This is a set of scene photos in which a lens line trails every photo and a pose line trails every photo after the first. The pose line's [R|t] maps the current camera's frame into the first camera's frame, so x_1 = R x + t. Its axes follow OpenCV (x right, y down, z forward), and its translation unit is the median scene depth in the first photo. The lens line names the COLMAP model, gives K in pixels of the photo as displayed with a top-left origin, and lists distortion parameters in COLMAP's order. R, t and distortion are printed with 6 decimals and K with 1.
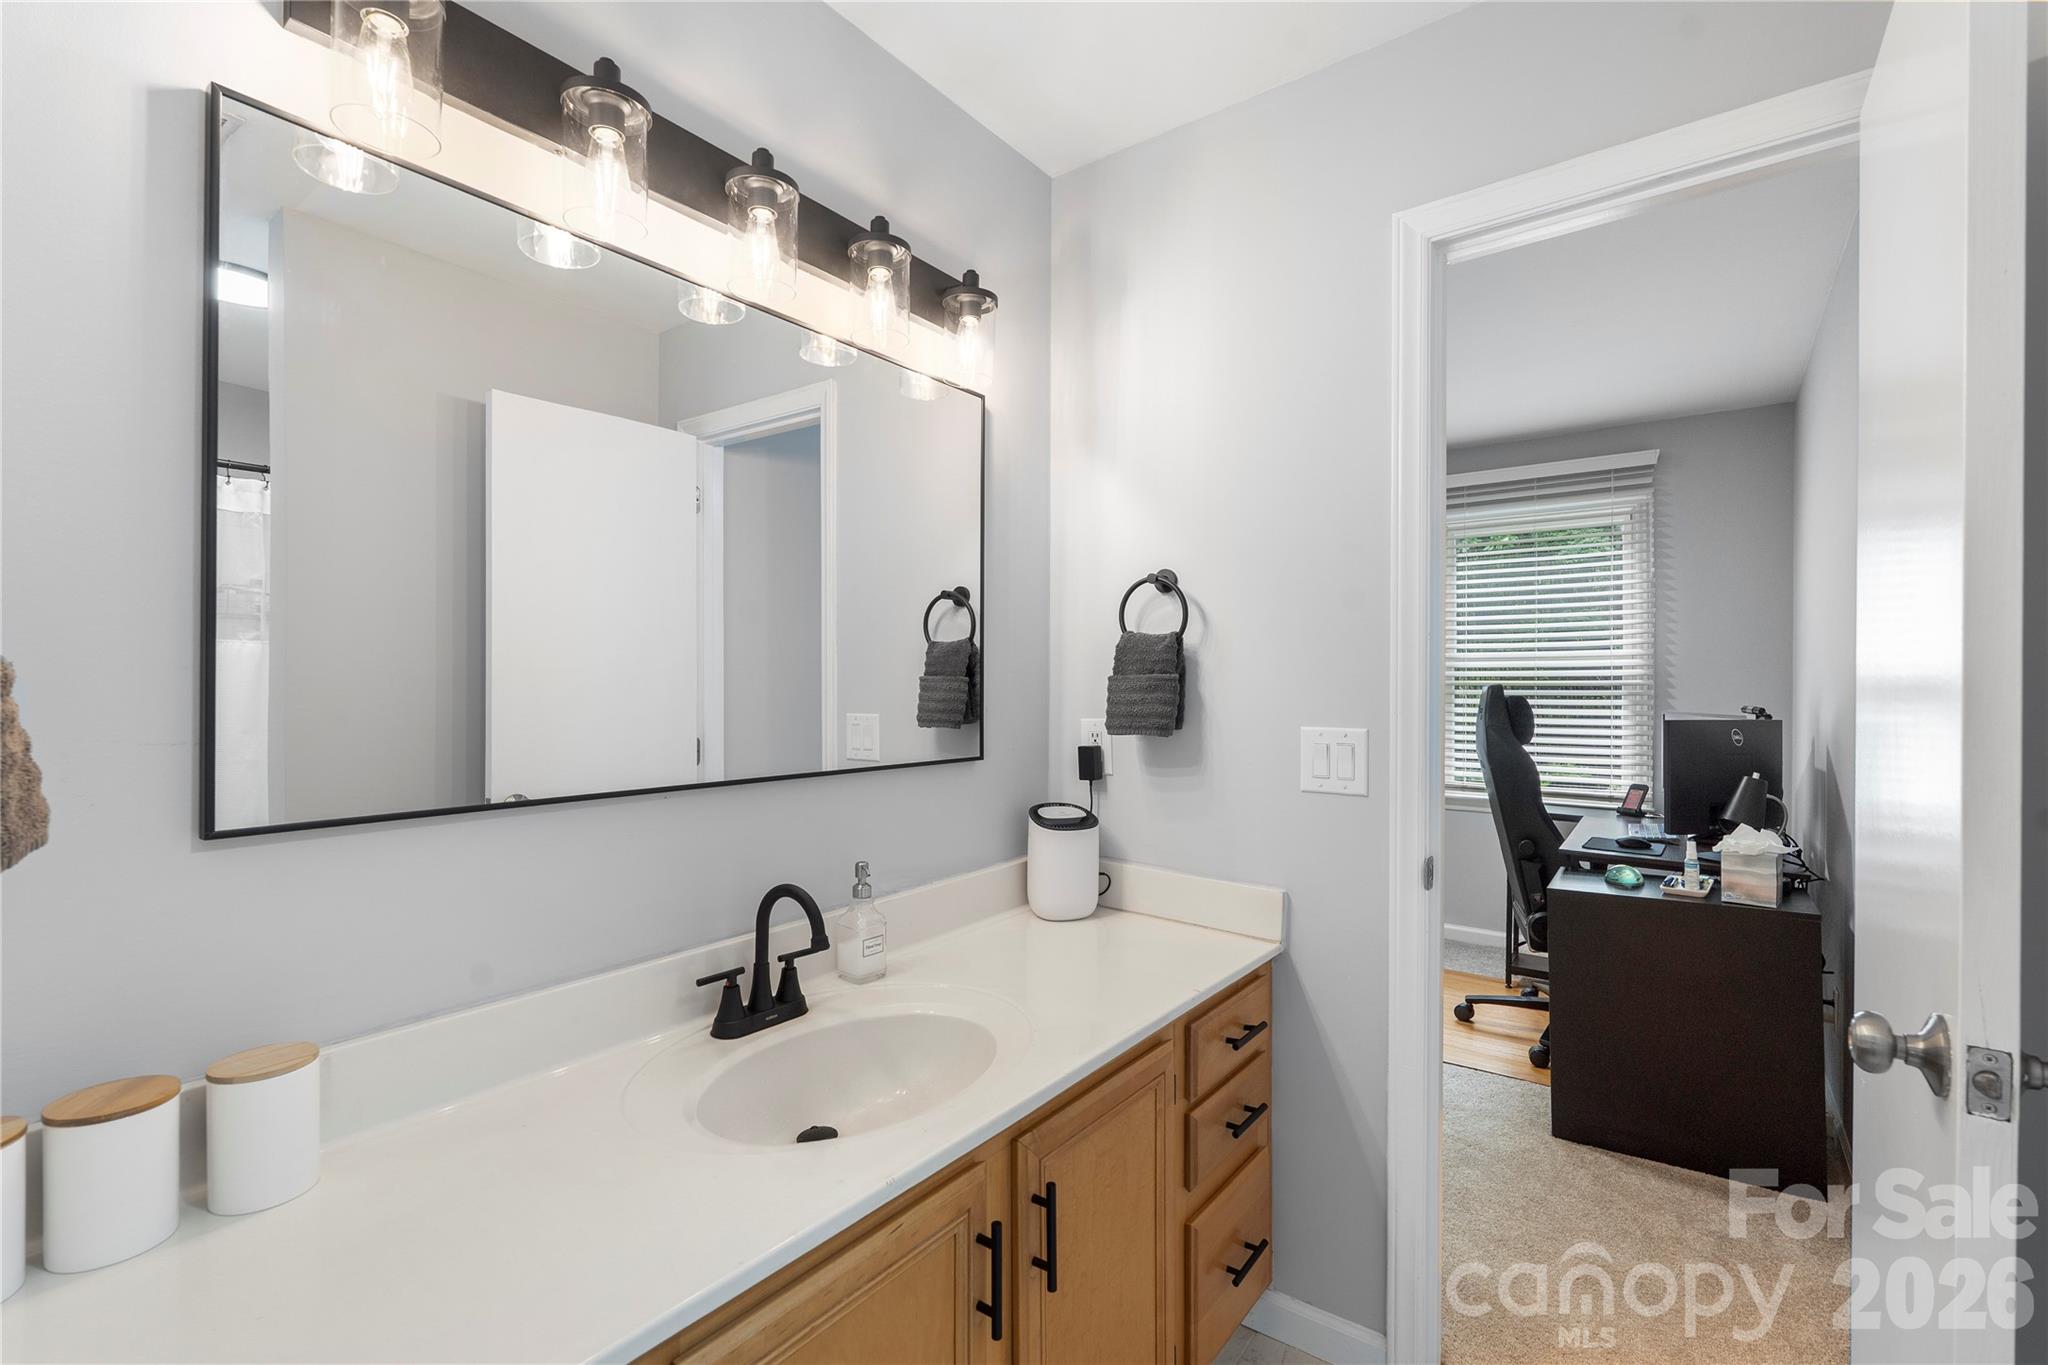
lens RADIAL K [[906.4, 0, 1027.8], [0, 906.4, 685.1], [0, 0, 1]] dist [-0.002565, -0.000392]
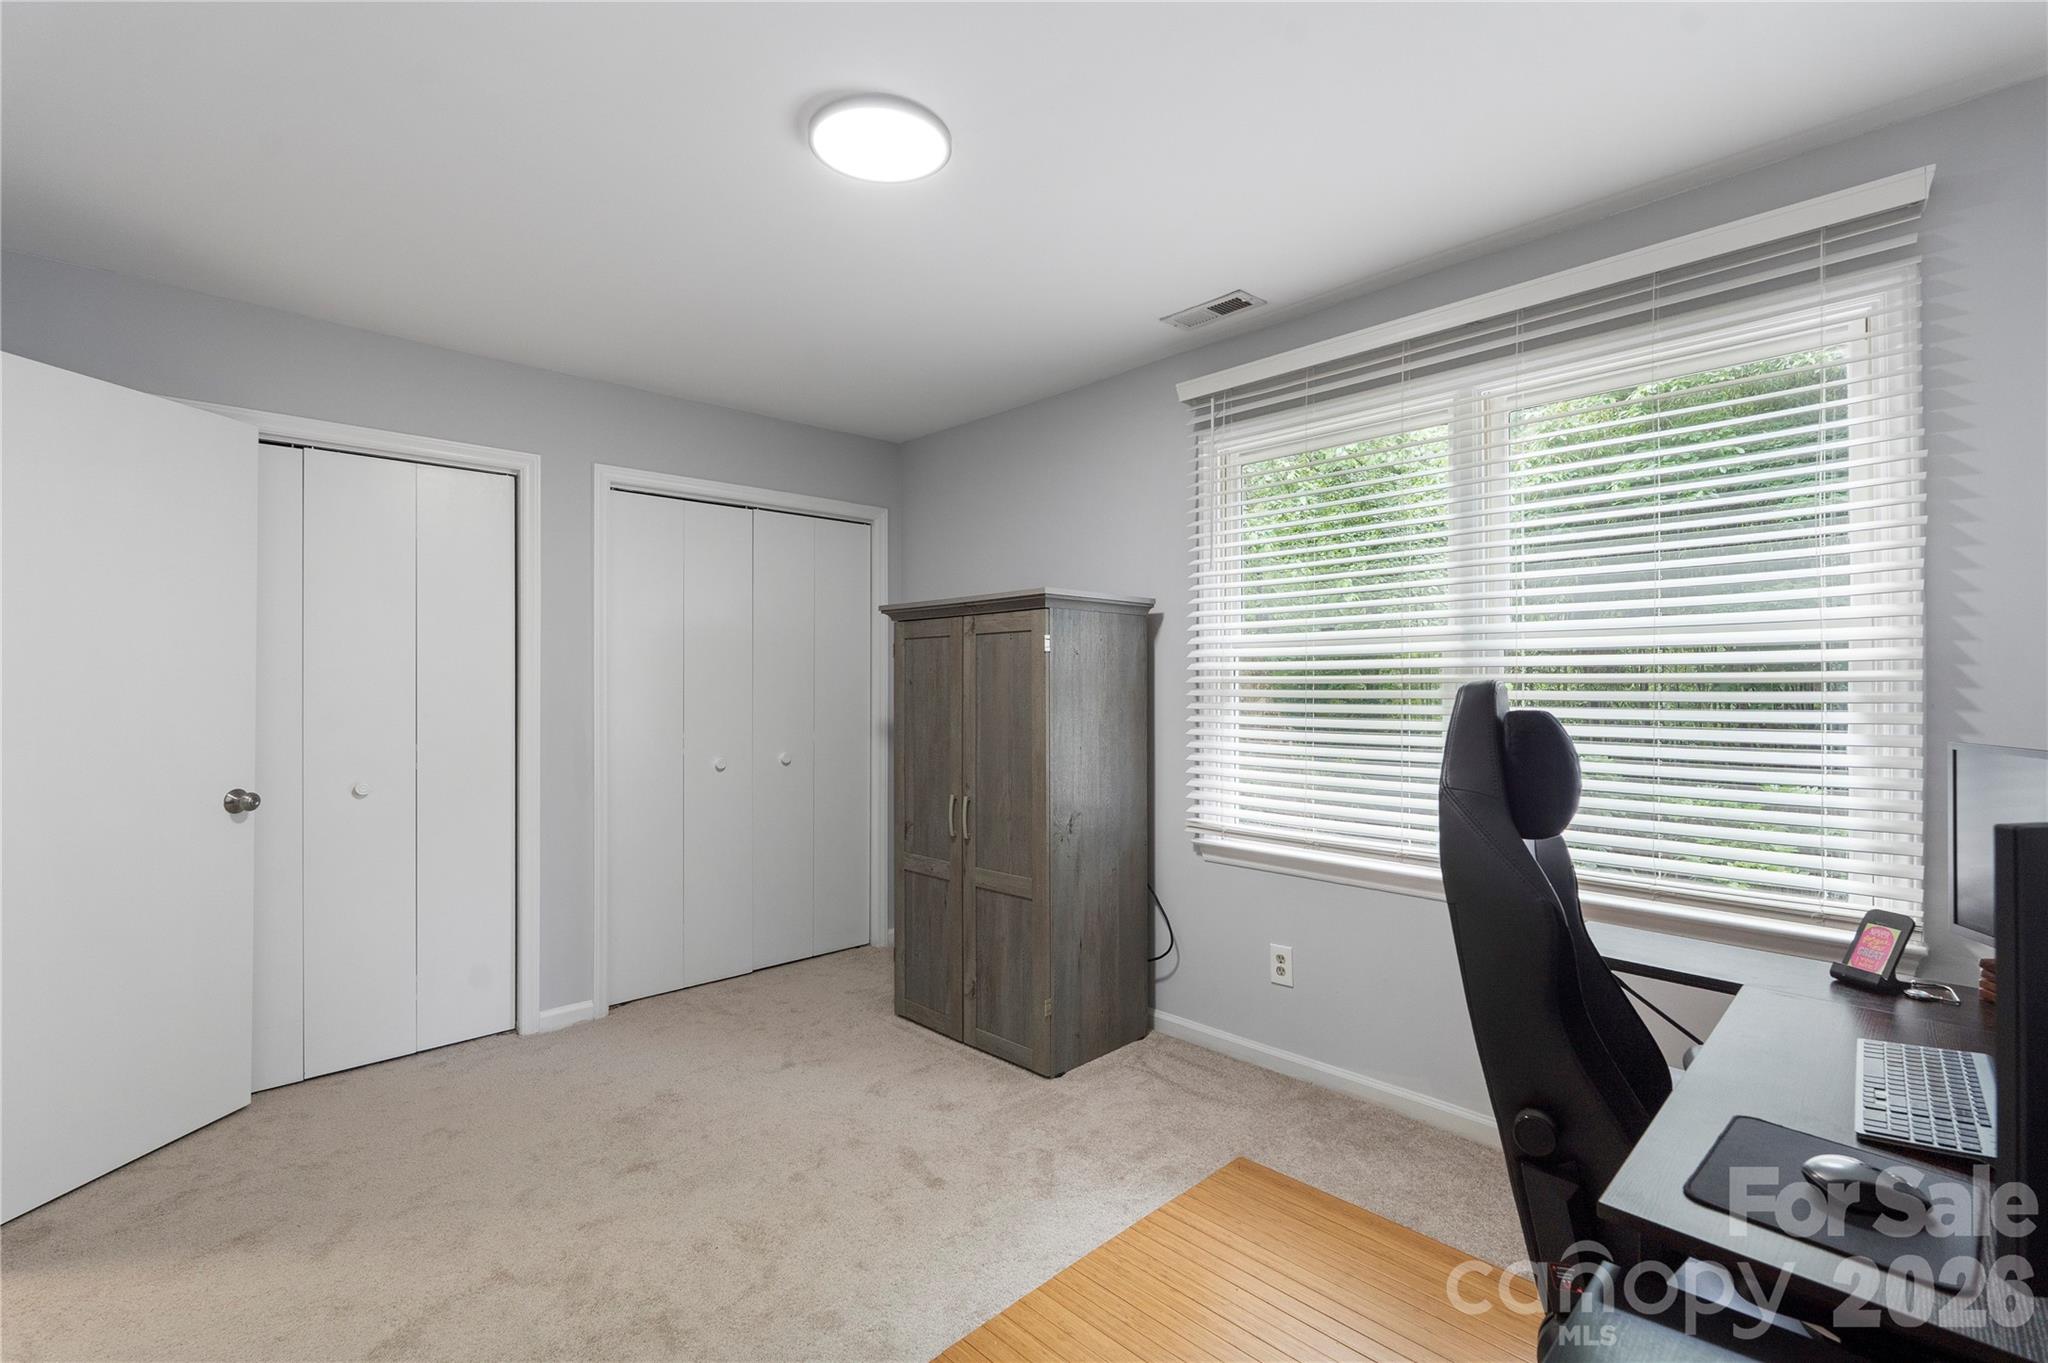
lens RADIAL K [[911.6, 0, 1021.8], [0, 911.6, 676.5], [0, 0, 1]] dist [-0.002853, -0.000885]
pose [[0.985568, -0.003535, -0.169245, 0.314694], [0.002831, 0.999986, -0.004406, -0.001624], [0.169258, 0.003863, 0.985564, 0.463746]]
